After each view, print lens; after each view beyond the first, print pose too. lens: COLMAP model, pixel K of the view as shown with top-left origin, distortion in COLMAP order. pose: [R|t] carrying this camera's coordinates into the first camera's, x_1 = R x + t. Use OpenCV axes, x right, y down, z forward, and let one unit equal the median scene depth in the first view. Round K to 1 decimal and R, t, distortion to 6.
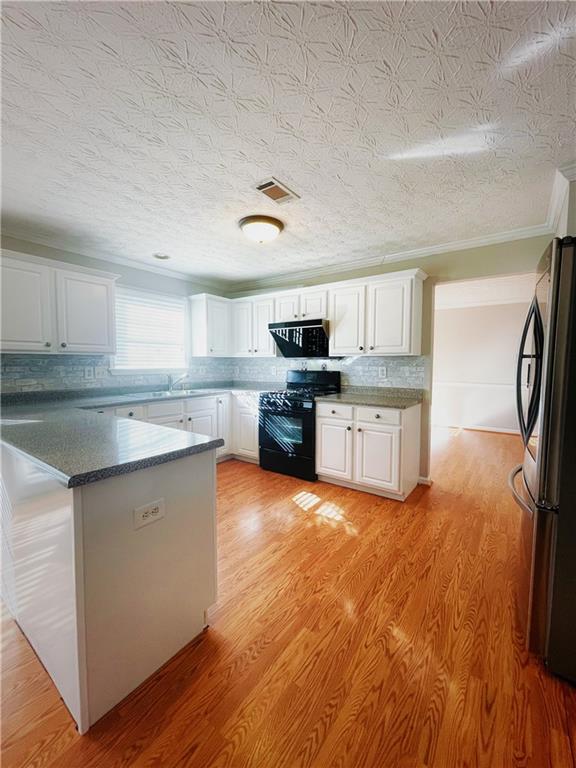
lens RADIAL K [[315.4, 0, 288.0], [0, 315.4, 384.0], [0, 0, 1]] dist [-0.000967, -0.000055]
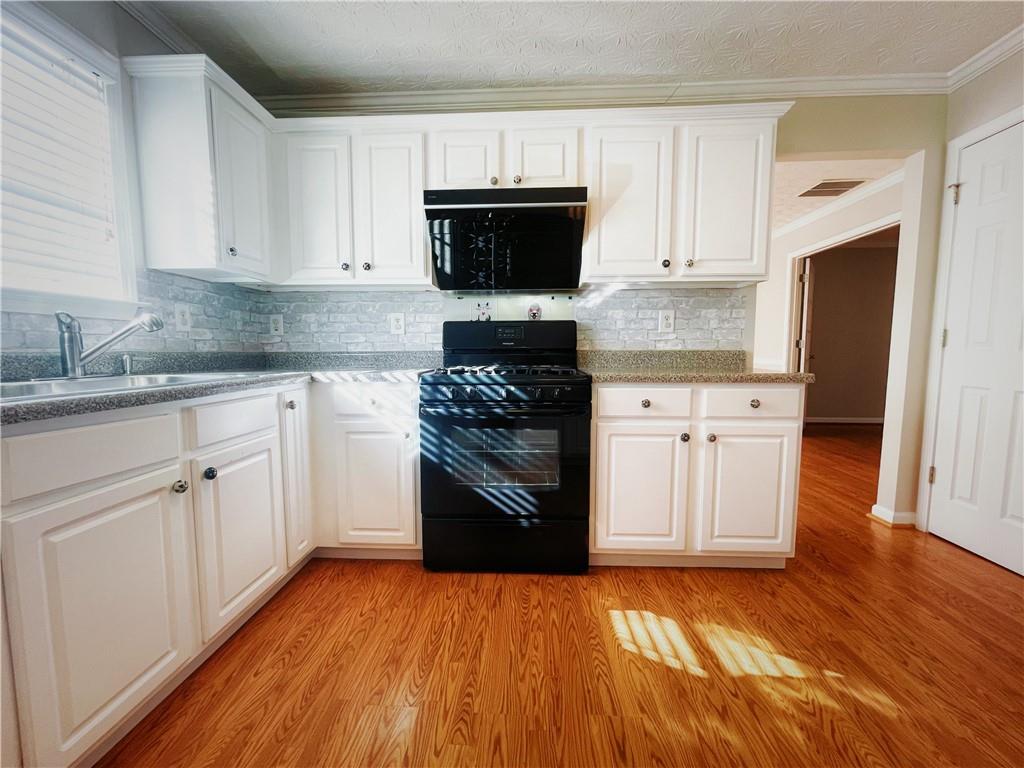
lens RADIAL K [[428.6, 0, 511.0], [0, 428.6, 388.6], [0, 0, 1]] dist [-0.002125, 0.000057]
pose [[0.835468, -0.054409, 0.546839, -0.297734], [0.040992, 0.998485, 0.036719, 0.036289], [-0.548008, -0.008261, 0.836432, 0.563972]]
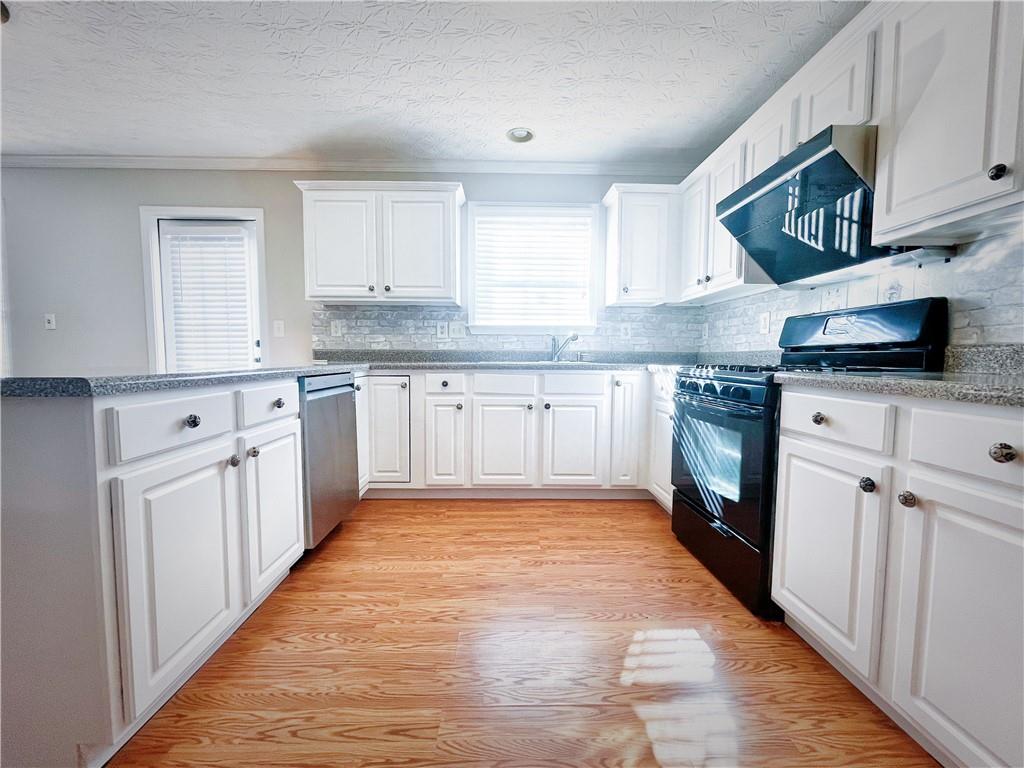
lens RADIAL K [[420.5, 0, 504.9], [0, 420.5, 387.4], [0, 0, 1]] dist [-0.000967, -0.000055]
pose [[0.603176, 0.059357, -0.795396, 0.253589], [-0.058479, 0.997834, 0.030118, 0.059691], [0.795461, 0.028347, 0.605341, 0.484485]]
